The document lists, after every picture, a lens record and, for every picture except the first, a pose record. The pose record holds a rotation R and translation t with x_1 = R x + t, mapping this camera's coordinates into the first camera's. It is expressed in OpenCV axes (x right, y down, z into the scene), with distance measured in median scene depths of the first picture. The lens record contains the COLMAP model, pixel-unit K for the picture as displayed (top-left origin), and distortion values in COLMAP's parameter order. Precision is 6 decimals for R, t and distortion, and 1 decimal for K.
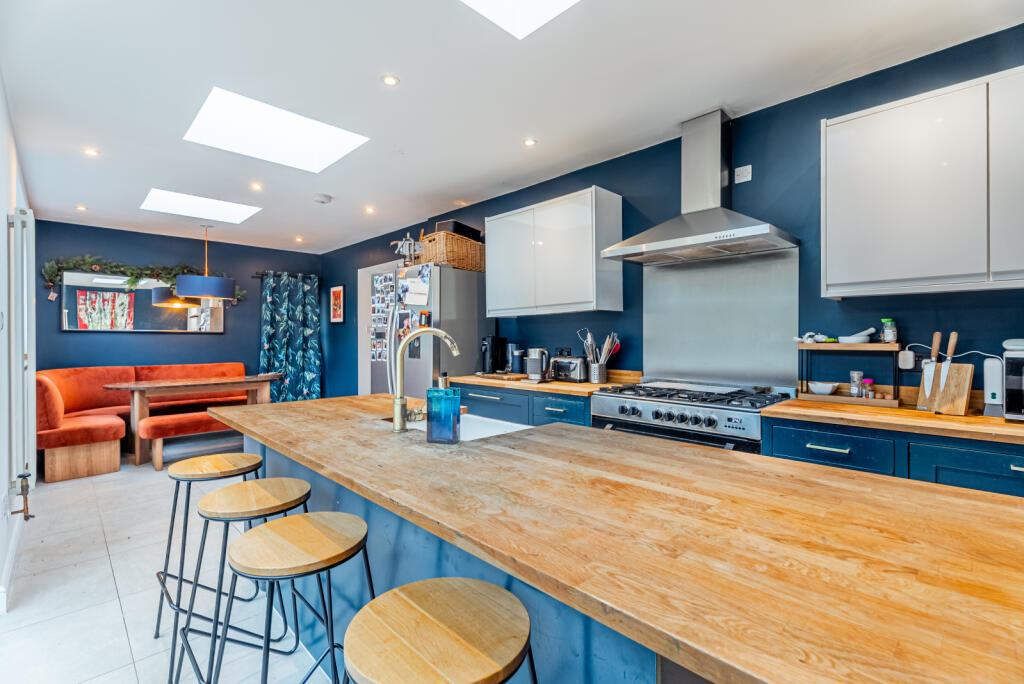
lens RADIAL K [[463.0, 0, 517.3], [0, 463.0, 340.4], [0, 0, 1]] dist [0.000748, -0.000712]
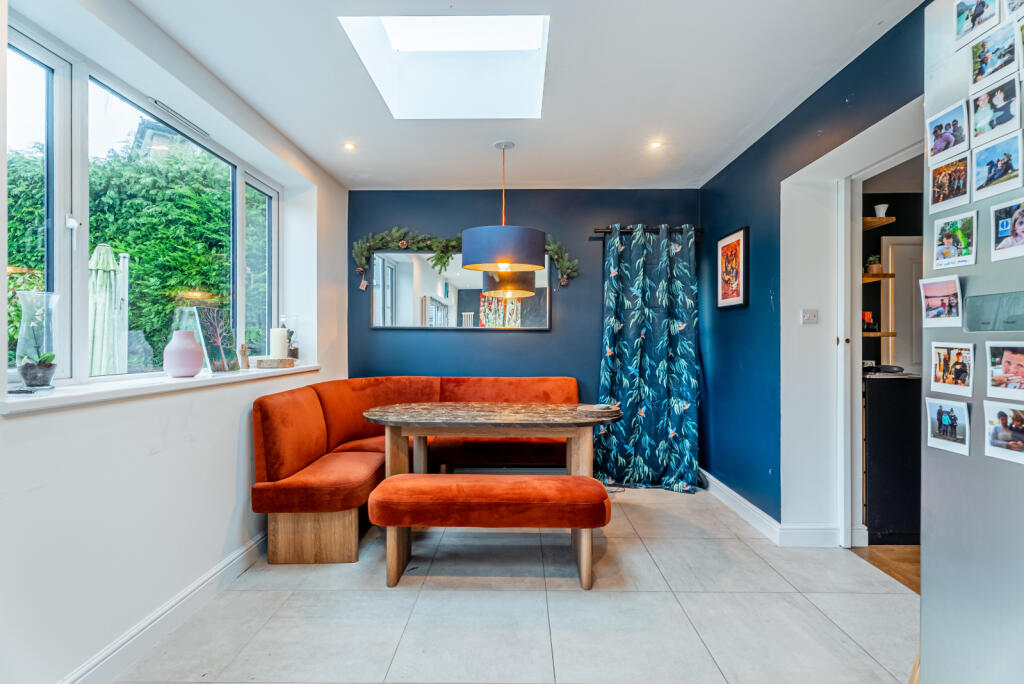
lens RADIAL K [[463.0, 0, 518.0], [0, 463.0, 339.0], [0, 0, 1]] dist [0.000748, -0.000712]
pose [[0.701690, 0.002668, -0.712477, -0.195880], [-0.004920, 0.999987, -0.001101, -0.002178], [0.712465, 0.004278, 0.701695, 0.490395]]
